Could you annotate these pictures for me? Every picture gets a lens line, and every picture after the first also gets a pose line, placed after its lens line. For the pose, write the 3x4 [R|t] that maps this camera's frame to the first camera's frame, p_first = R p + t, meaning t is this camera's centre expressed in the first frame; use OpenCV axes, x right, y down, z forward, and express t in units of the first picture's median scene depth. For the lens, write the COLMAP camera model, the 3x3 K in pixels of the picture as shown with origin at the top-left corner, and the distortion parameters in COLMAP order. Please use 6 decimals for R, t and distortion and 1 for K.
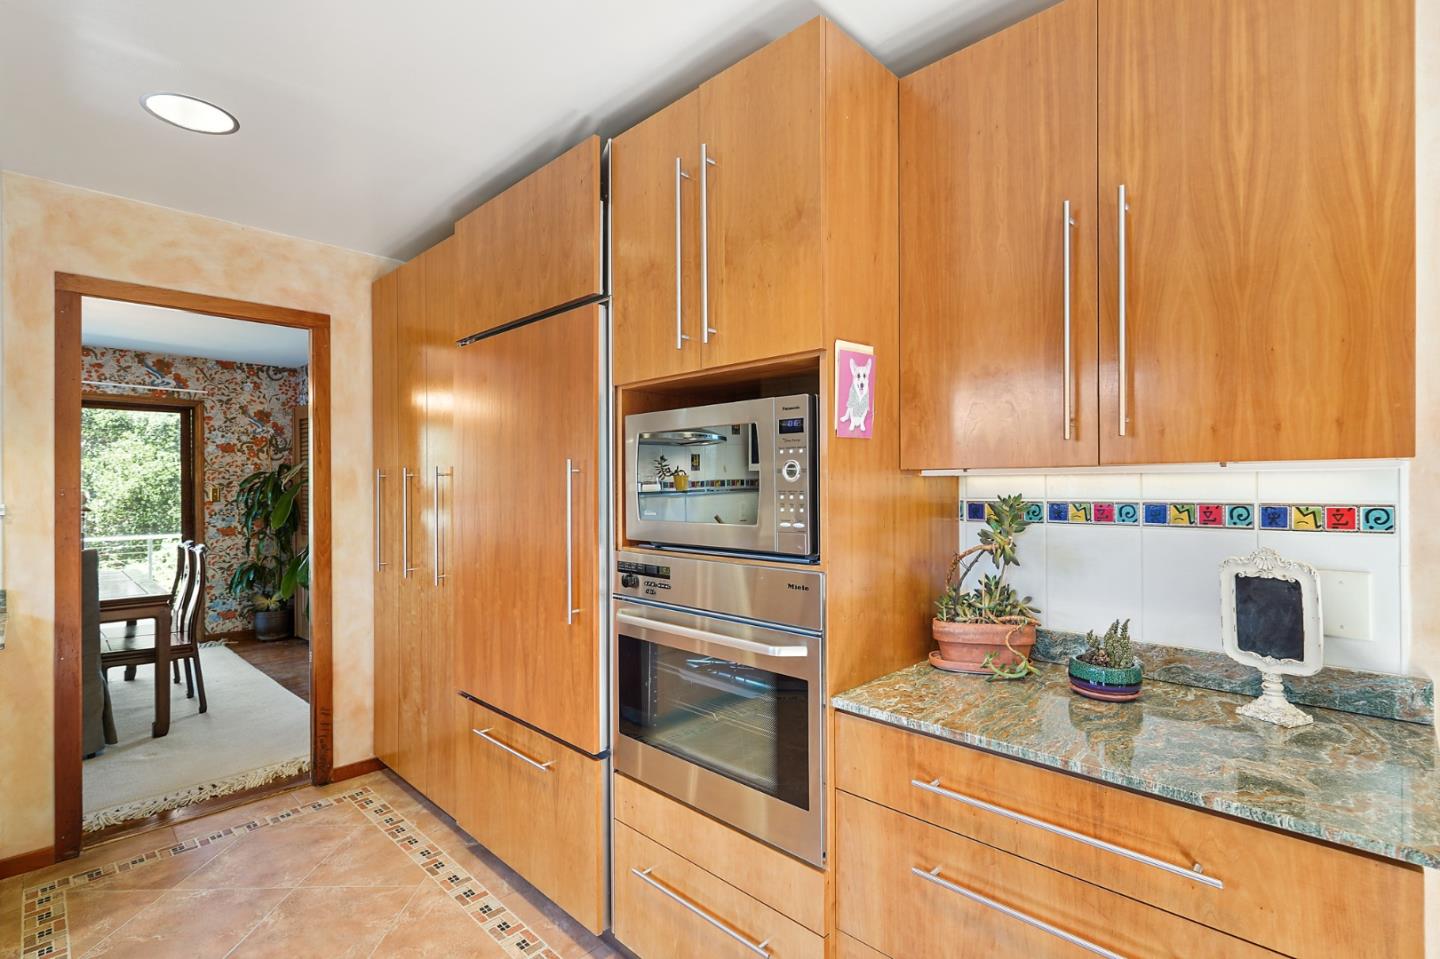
lens RADIAL K [[673.1, 0, 719.5], [0, 673.1, 485.4], [0, 0, 1]] dist [-0.001878, -0.000444]
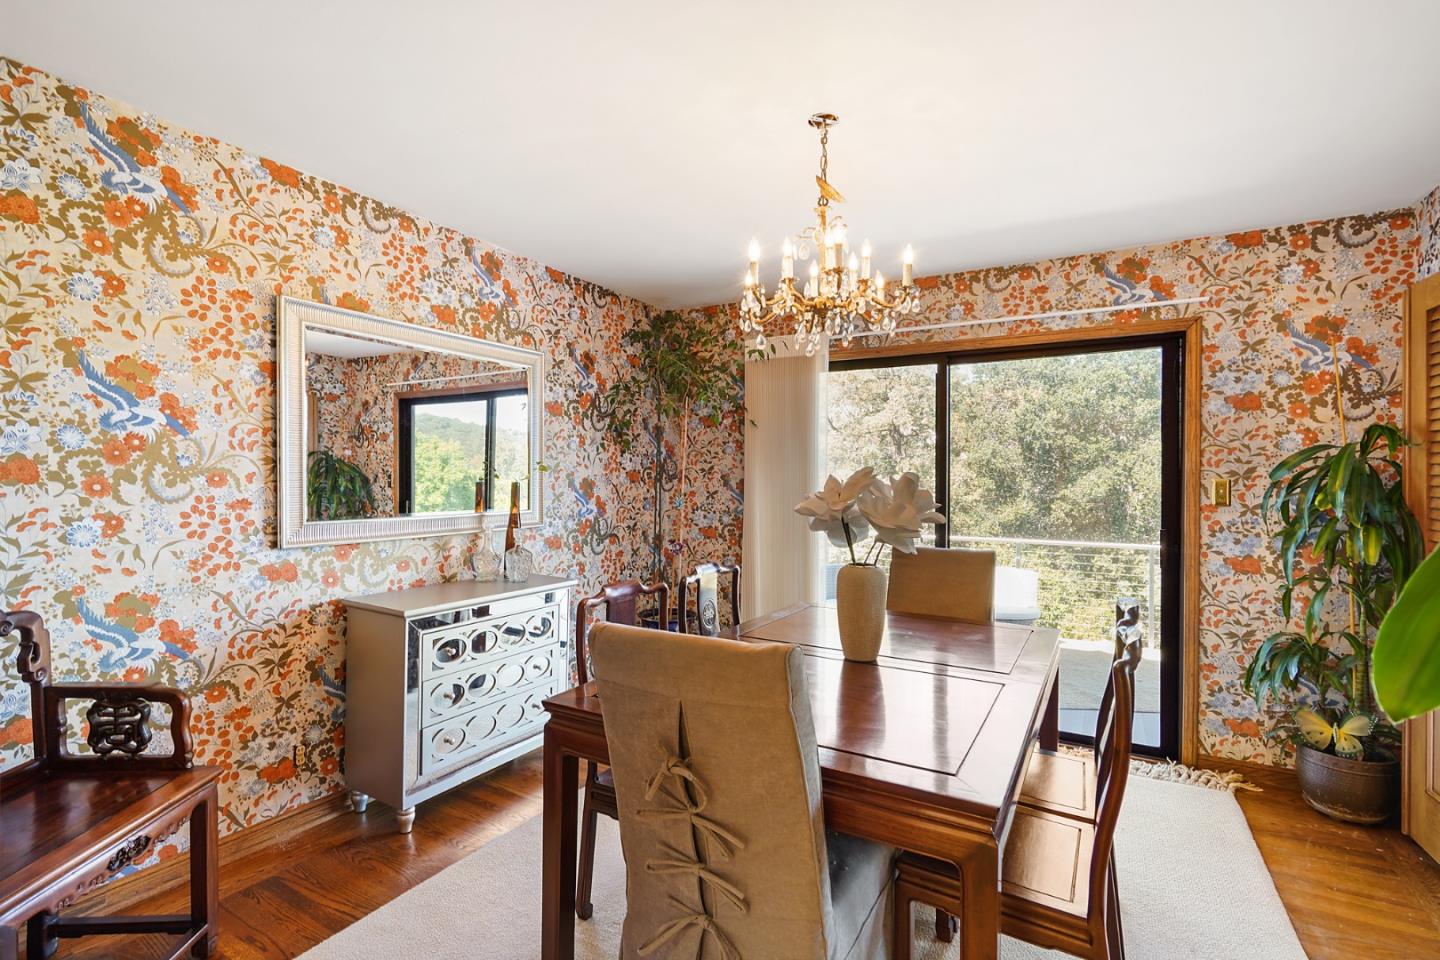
lens RADIAL K [[678.7, 0, 713.7], [0, 678.7, 485.2], [0, 0, 1]] dist [0.000731, 0.000080]
pose [[0.238044, 0.011188, -0.971190, -0.711915], [-0.003804, 0.999937, 0.010587, 0.008394], [0.971247, 0.001174, 0.238072, 1.054700]]
